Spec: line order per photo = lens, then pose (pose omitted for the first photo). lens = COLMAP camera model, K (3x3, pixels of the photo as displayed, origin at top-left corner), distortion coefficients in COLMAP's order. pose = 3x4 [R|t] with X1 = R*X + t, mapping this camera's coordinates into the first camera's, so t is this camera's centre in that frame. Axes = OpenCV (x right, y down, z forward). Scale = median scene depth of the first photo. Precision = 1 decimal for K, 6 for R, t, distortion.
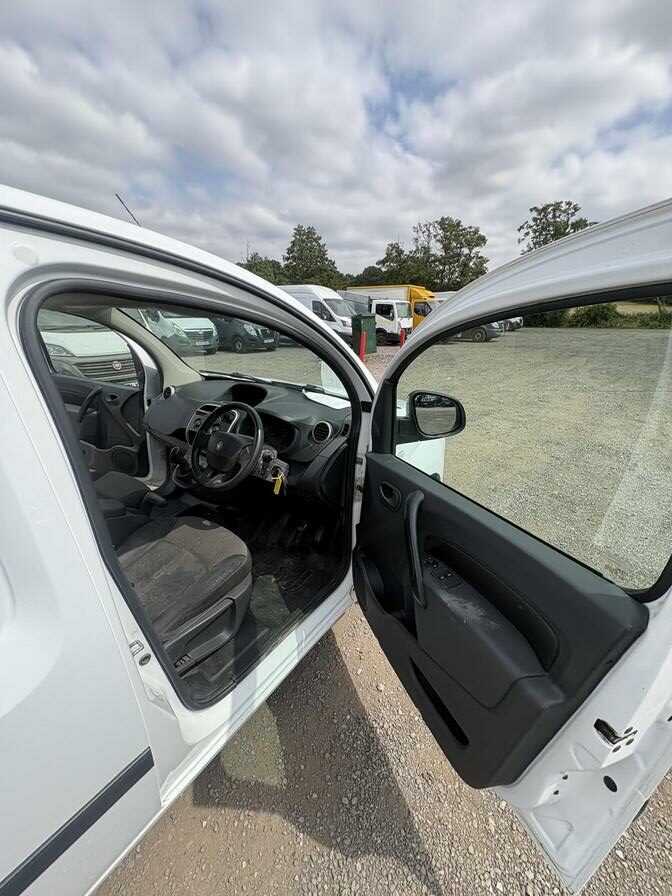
lens RADIAL K [[366.2, 0, 337.2], [0, 366.2, 447.9], [0, 0, 1]] dist [0.005693, -0.000011]
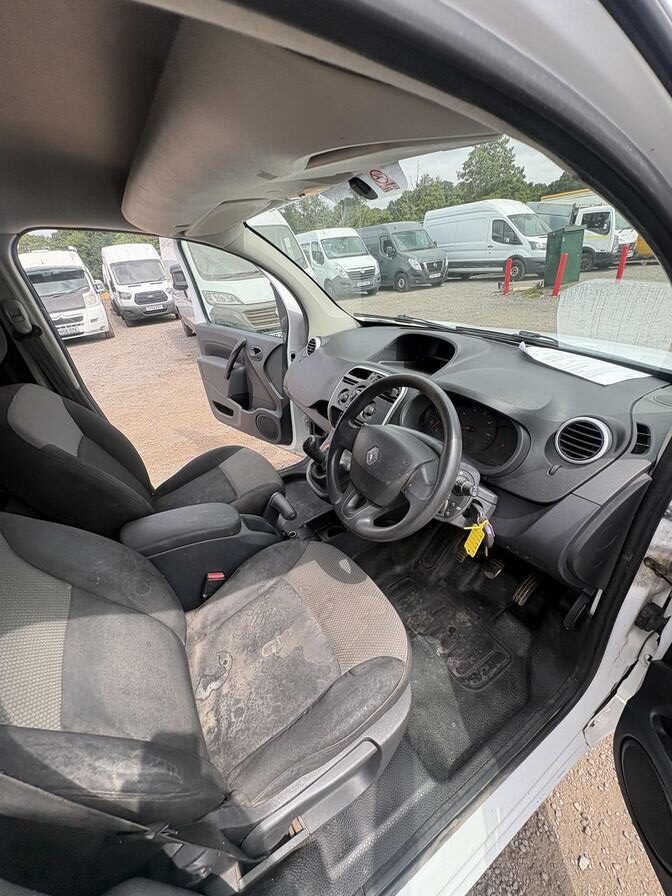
lens RADIAL K [[359.3, 0, 335.5], [0, 359.3, 448.6], [0, 0, 1]] dist [-0.001272, -0.000007]
pose [[0.913928, 0.110032, -0.390678, -0.111790], [-0.047982, 0.985093, 0.165198, -0.070237], [0.403031, -0.132234, 0.905583, 0.337121]]
